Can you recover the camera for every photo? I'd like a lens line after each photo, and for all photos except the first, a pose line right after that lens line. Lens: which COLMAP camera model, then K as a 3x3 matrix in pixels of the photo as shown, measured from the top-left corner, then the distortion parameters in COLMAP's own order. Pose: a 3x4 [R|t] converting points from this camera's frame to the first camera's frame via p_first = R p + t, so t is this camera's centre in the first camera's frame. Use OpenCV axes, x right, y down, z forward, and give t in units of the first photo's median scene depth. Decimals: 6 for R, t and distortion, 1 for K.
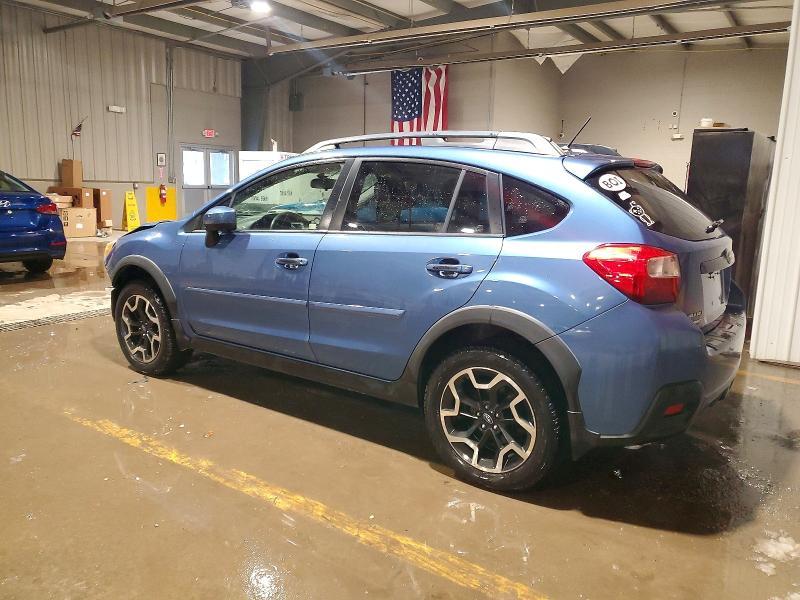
lens RADIAL K [[630.7, 0, 400.0], [0, 630.7, 300.0], [0, 0, 1]] dist [-0.003040, -0.043037]
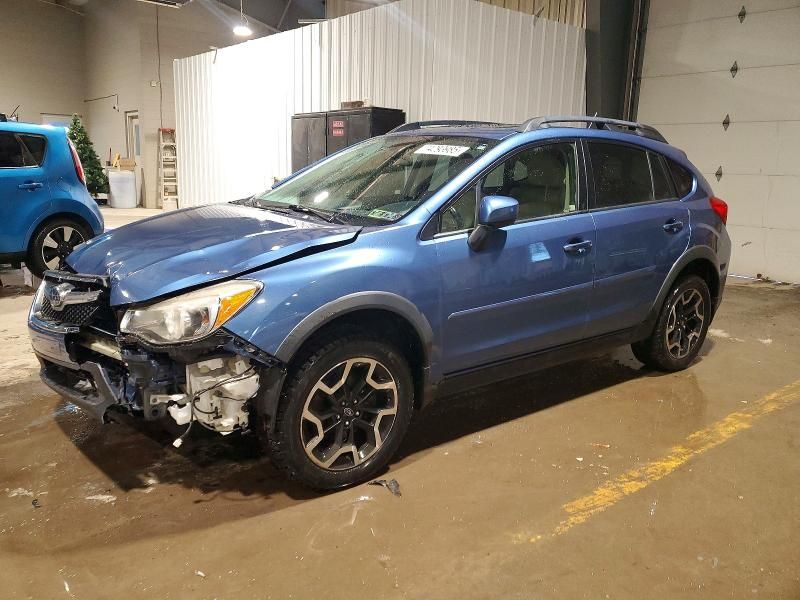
lens RADIAL K [[630.7, 0, 400.0], [0, 630.7, 300.0], [0, 0, 1]] dist [-0.003040, -0.043037]
pose [[0.296942, -0.239495, 0.924374, -1.011495], [0.152877, 0.967474, 0.201552, -0.188556], [-0.942578, 0.081467, 0.323897, 0.825206]]
